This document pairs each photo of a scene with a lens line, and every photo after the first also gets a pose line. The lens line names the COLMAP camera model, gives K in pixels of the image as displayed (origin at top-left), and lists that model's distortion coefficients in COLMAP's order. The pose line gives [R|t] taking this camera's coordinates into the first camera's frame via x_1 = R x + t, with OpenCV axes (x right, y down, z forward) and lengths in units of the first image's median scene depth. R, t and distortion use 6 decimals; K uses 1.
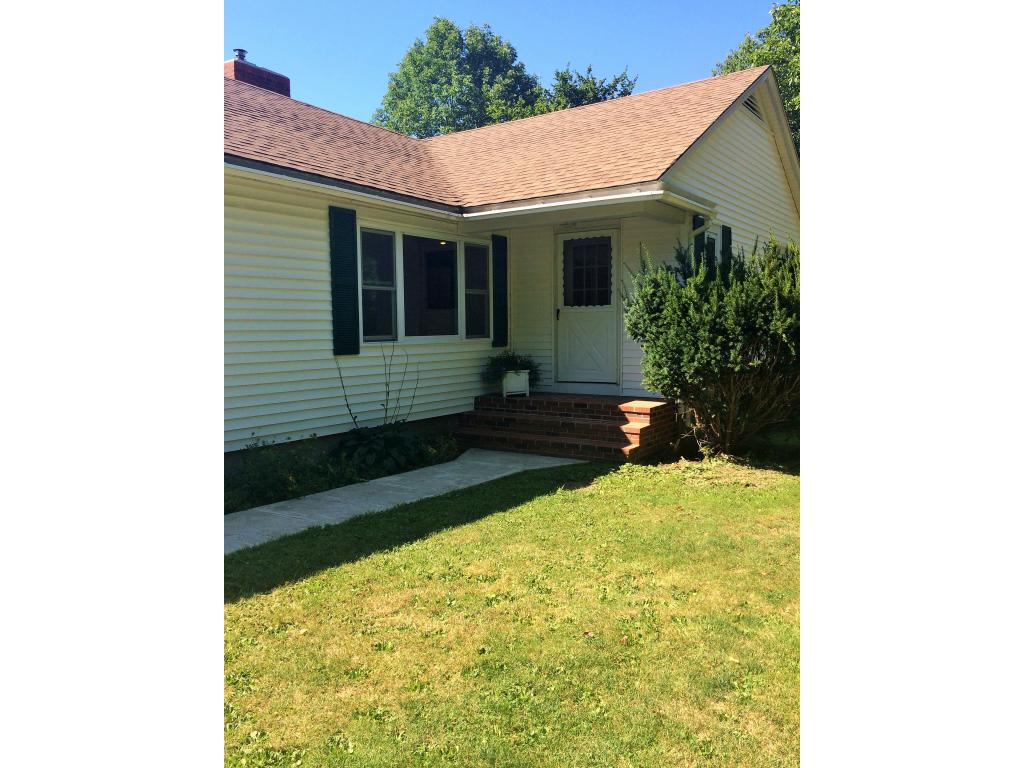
lens RADIAL K [[722.3, 0, 512.0], [0, 722.3, 384.0], [0, 0, 1]] dist [0.036444, -0.000341]
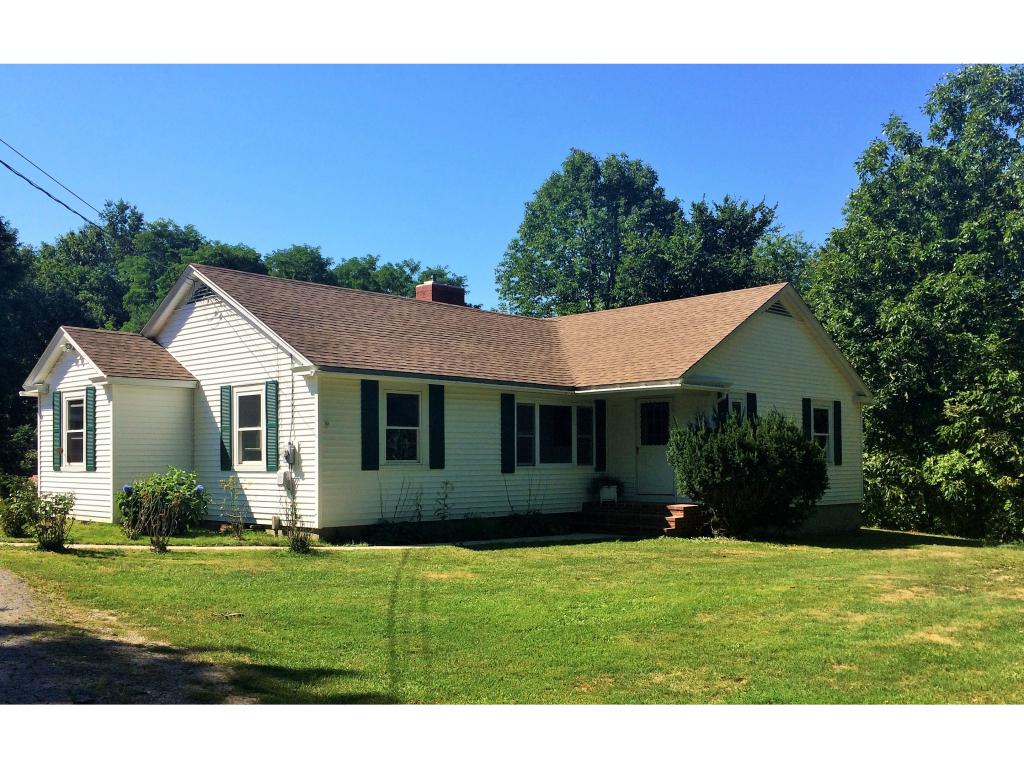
lens RADIAL K [[954.2, 0, 513.0], [0, 954.2, 452.0], [0, 0, 1]] dist [0.011179, 0.006902]
pose [[0.985948, 0.003735, -0.167009, 0.145450], [-0.018274, 0.996162, -0.085601, 0.088711], [0.166048, 0.087450, 0.982232, -1.075535]]
